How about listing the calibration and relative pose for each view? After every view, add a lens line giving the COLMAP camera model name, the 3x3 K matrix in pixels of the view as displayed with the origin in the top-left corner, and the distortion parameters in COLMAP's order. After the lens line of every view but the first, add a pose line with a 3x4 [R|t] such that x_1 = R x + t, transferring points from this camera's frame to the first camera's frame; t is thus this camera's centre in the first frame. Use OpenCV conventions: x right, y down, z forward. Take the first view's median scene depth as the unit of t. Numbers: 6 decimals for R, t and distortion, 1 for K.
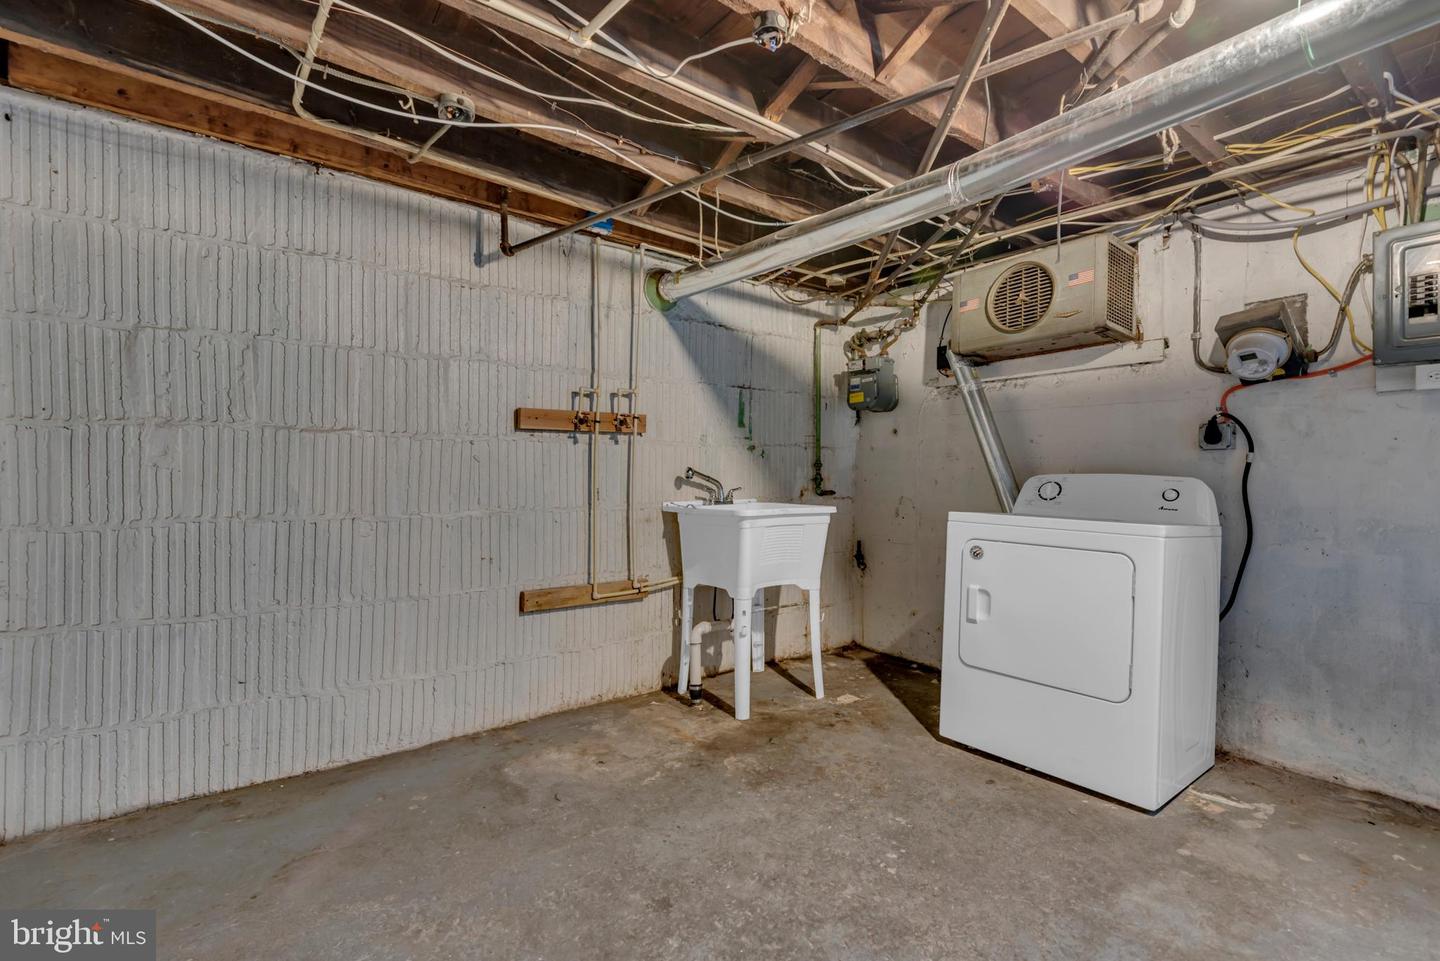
lens RADIAL K [[658.0, 0, 718.6], [0, 658.0, 478.4], [0, 0, 1]] dist [0.001857, 0.000227]
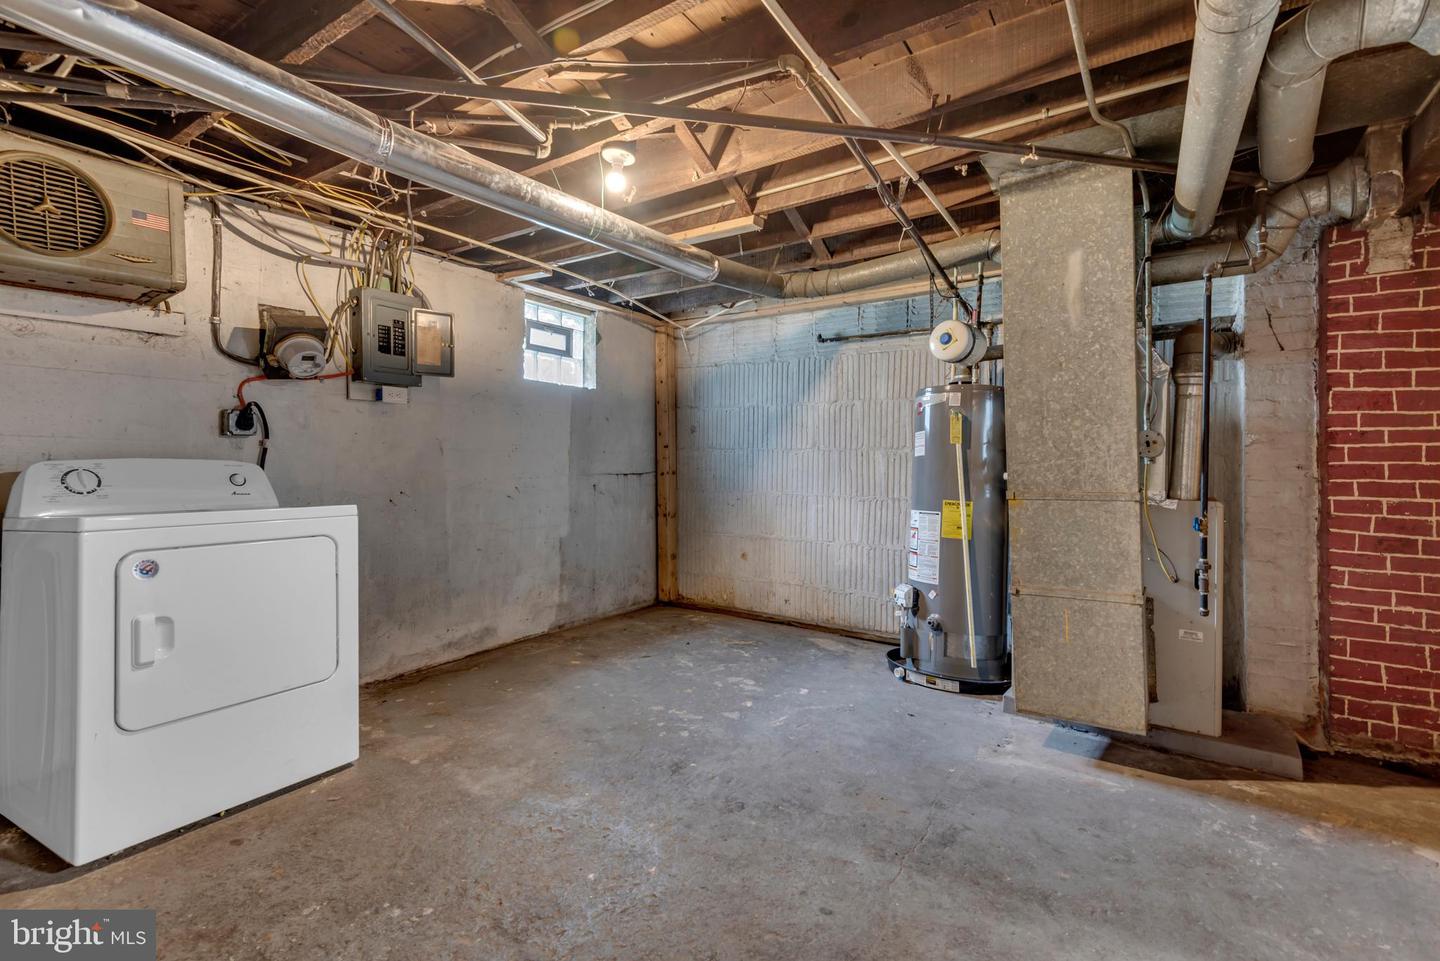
lens RADIAL K [[658.0, 0, 696.9], [0, 658.0, 463.5], [0, 0, 1]] dist [0.001857, 0.000227]
pose [[-0.301173, -0.013137, 0.953479, -0.541213], [0.003794, 0.999881, 0.014975, -0.013795], [-0.953562, 0.008128, -0.301087, 0.728597]]
